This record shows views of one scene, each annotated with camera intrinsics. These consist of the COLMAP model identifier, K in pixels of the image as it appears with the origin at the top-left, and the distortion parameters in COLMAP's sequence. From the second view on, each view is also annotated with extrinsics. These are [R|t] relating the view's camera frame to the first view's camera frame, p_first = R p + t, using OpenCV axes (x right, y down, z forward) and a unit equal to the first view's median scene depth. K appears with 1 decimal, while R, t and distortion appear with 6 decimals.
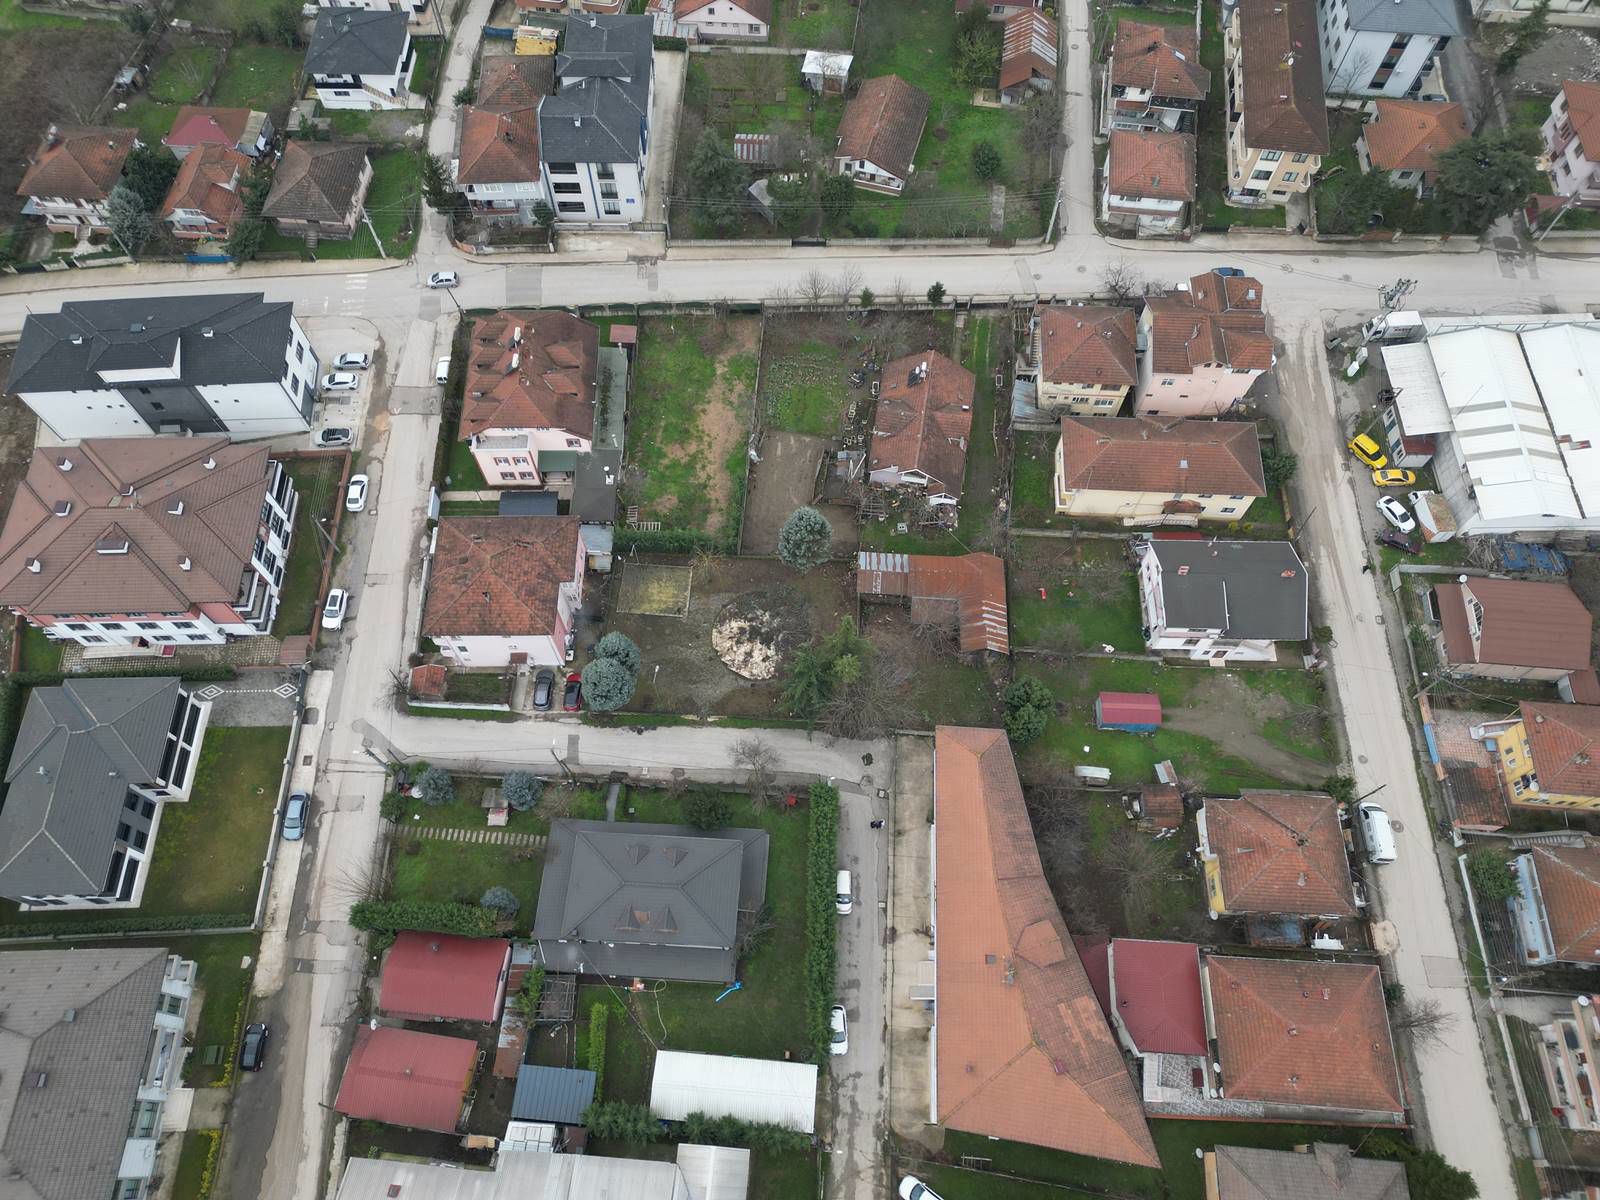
lens RADIAL K [[1109.3, 0, 795.3], [0, 1109.3, 599.4], [0, 0, 1]] dist [0.084317, -0.082771]
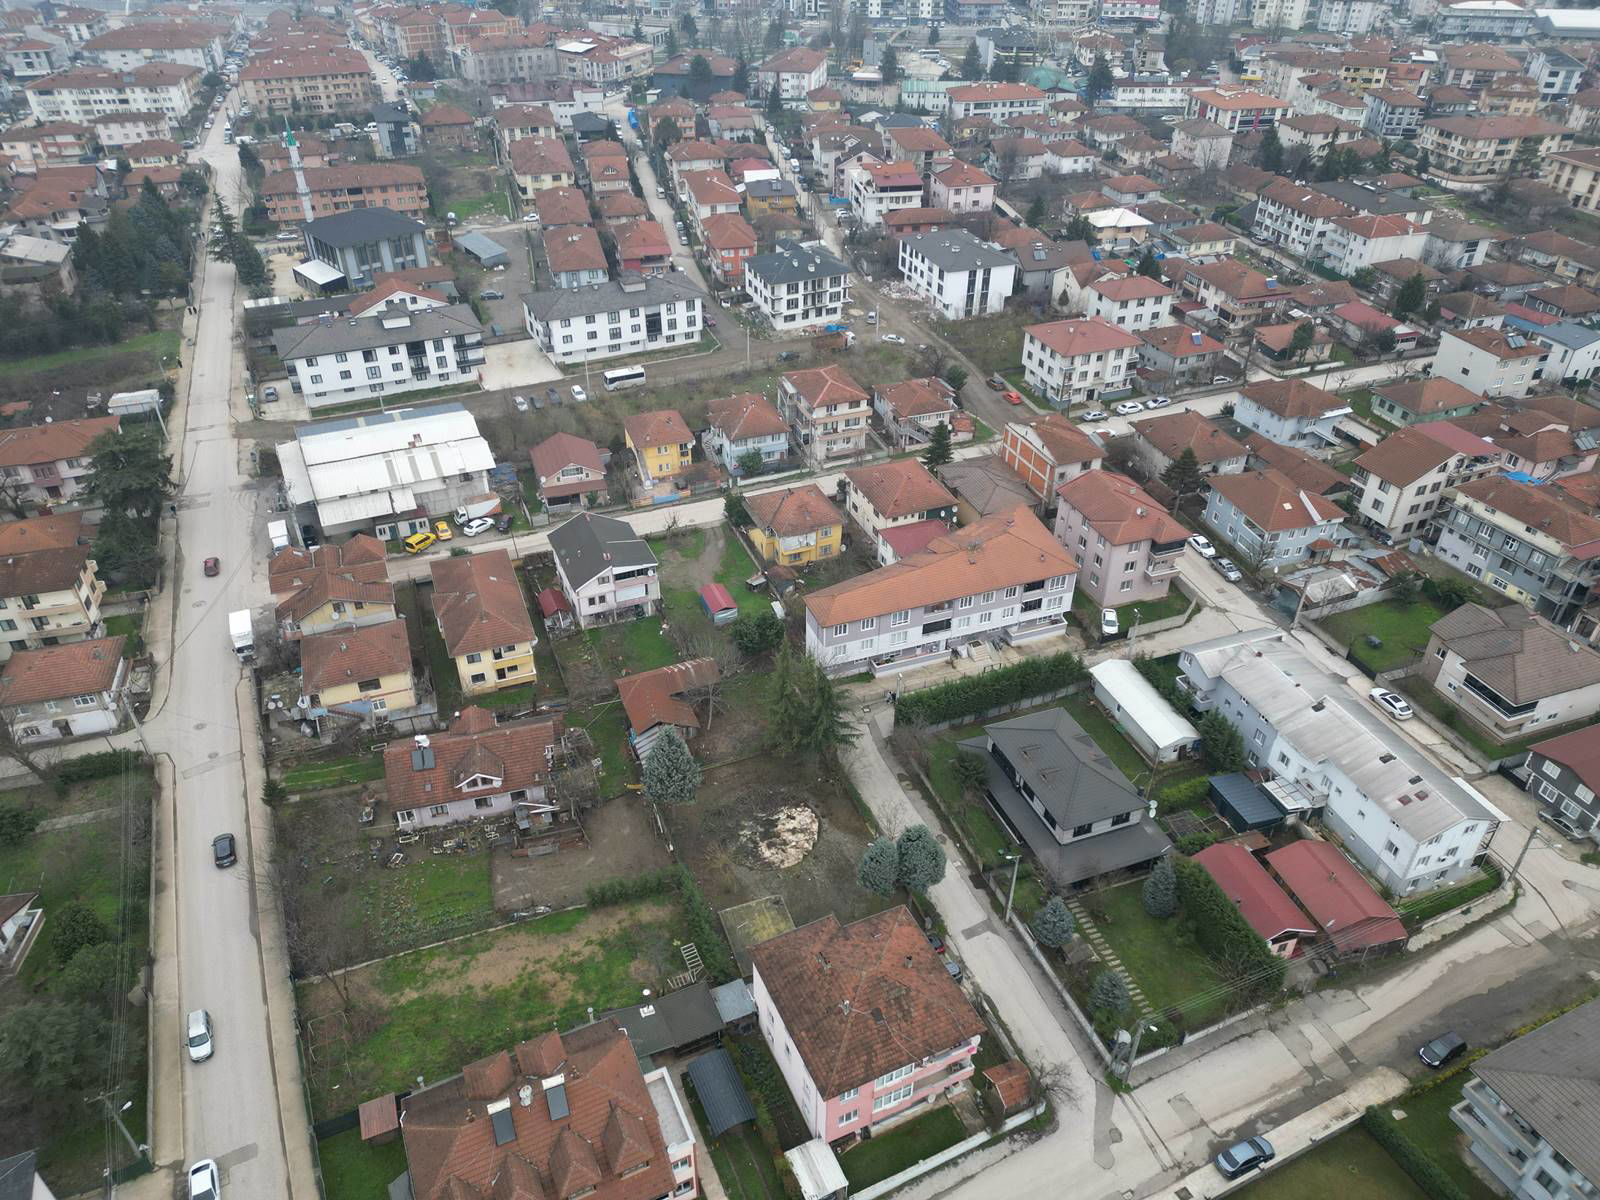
lens RADIAL K [[1109.3, 0, 795.3], [0, 1109.3, 599.4], [0, 0, 1]] dist [0.084317, -0.082771]
pose [[-0.404789, -0.525544, 0.748297, -0.609401], [0.817047, 0.159572, 0.554050, -0.475068], [-0.410585, 0.835668, 0.364801, 0.464241]]
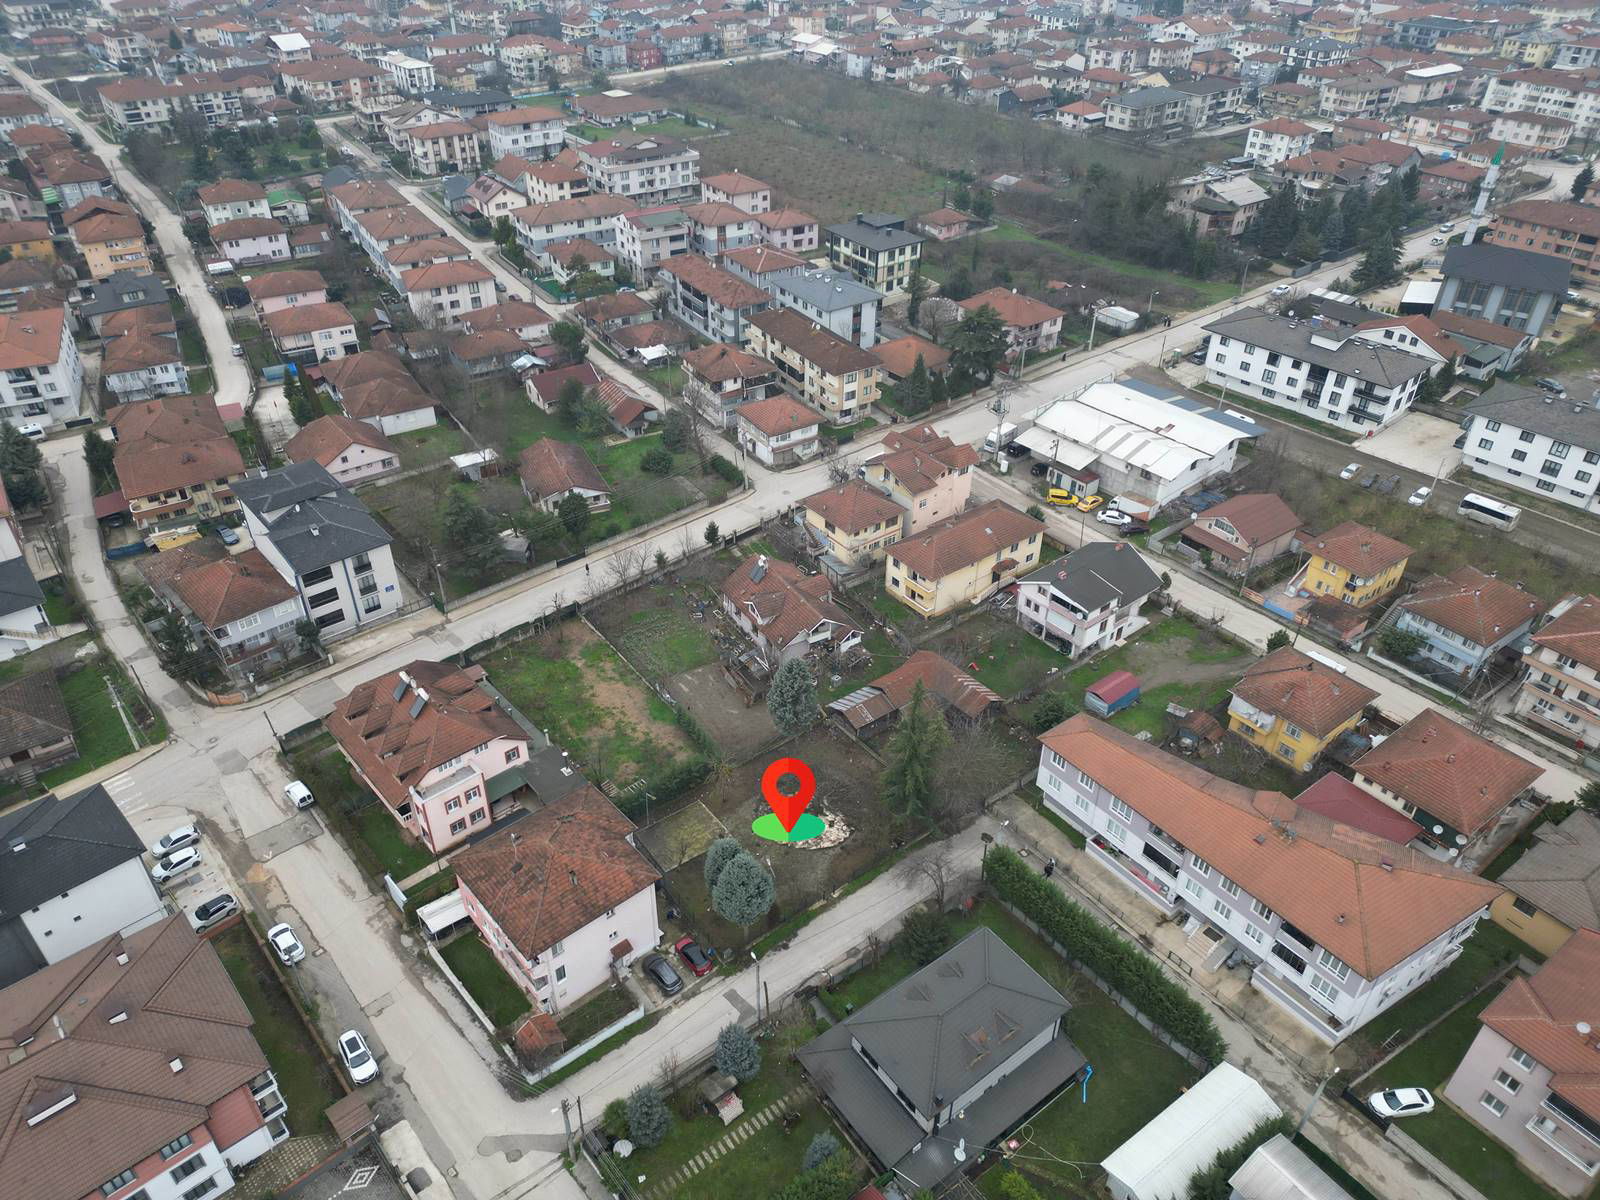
lens RADIAL K [[1109.3, 0, 795.3], [0, 1109.3, 599.4], [0, 0, 1]] dist [0.084317, -0.082771]
pose [[0.761010, -0.374262, 0.529898, -0.450131], [0.579434, 0.759466, -0.295748, 0.160330], [-0.291753, 0.532109, 0.794821, 0.151194]]
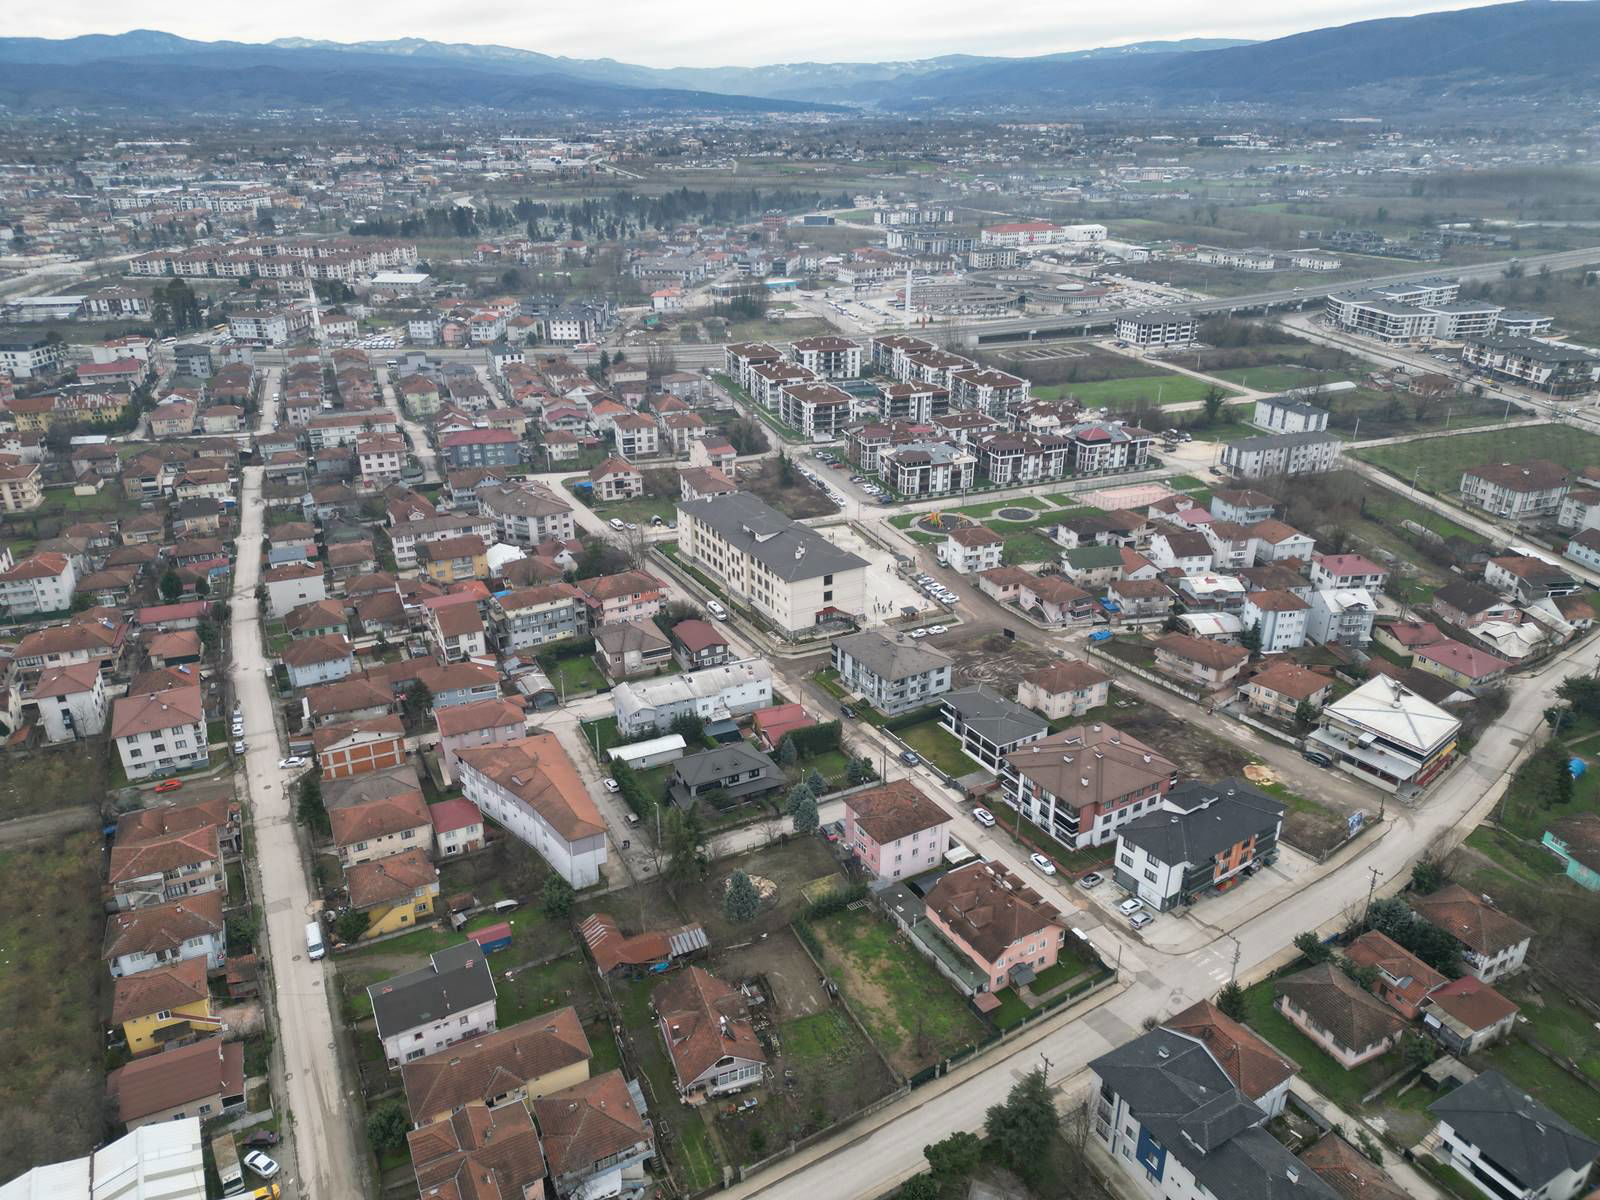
lens RADIAL K [[1109.3, 0, 795.3], [0, 1109.3, 599.4], [0, 0, 1]] dist [0.084317, -0.082771]
pose [[-0.870793, 0.190758, -0.453135, 0.481969], [-0.442640, 0.096960, 0.891442, -1.285503], [0.213986, 0.976837, 0.000005, 0.602581]]
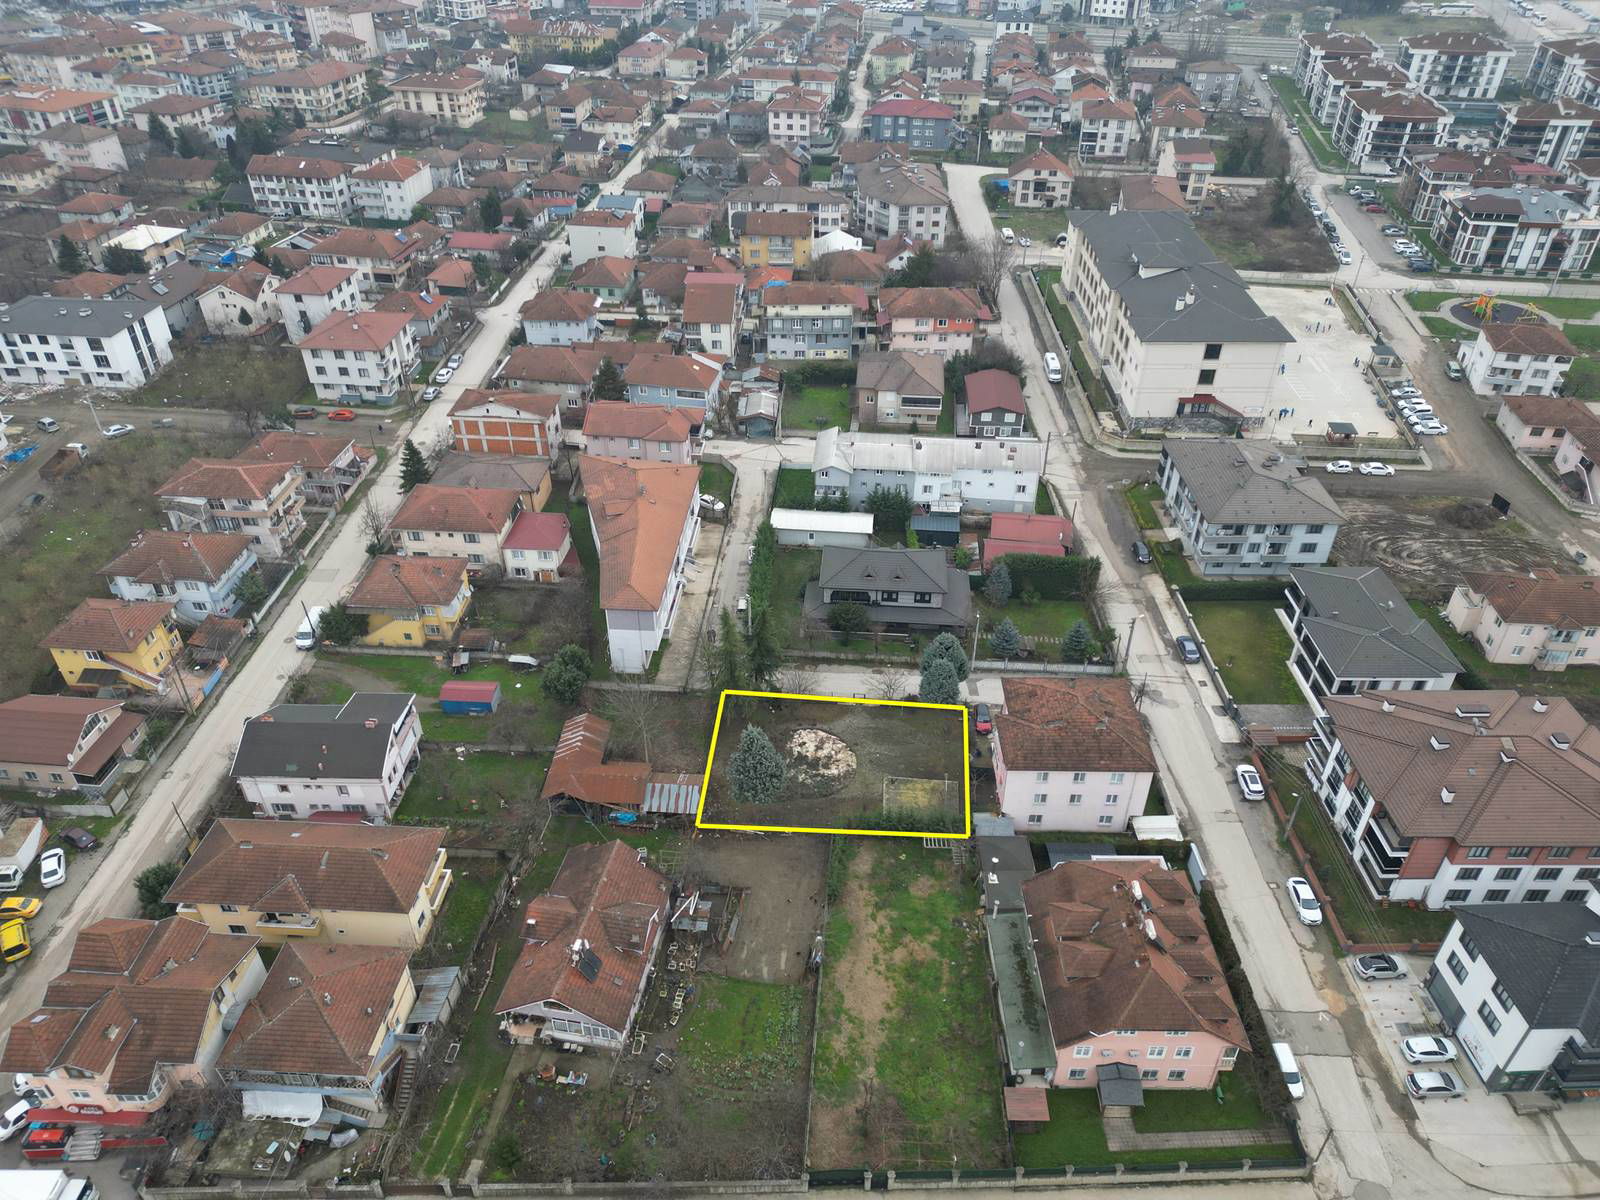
lens RADIAL K [[1109.3, 0, 795.3], [0, 1109.3, 599.4], [0, 0, 1]] dist [0.084317, -0.082771]
pose [[-0.999785, -0.016580, 0.012486, -0.029017], [0.014996, -0.161143, 0.986817, -0.877353], [-0.014349, 0.986792, 0.161357, 0.664360]]
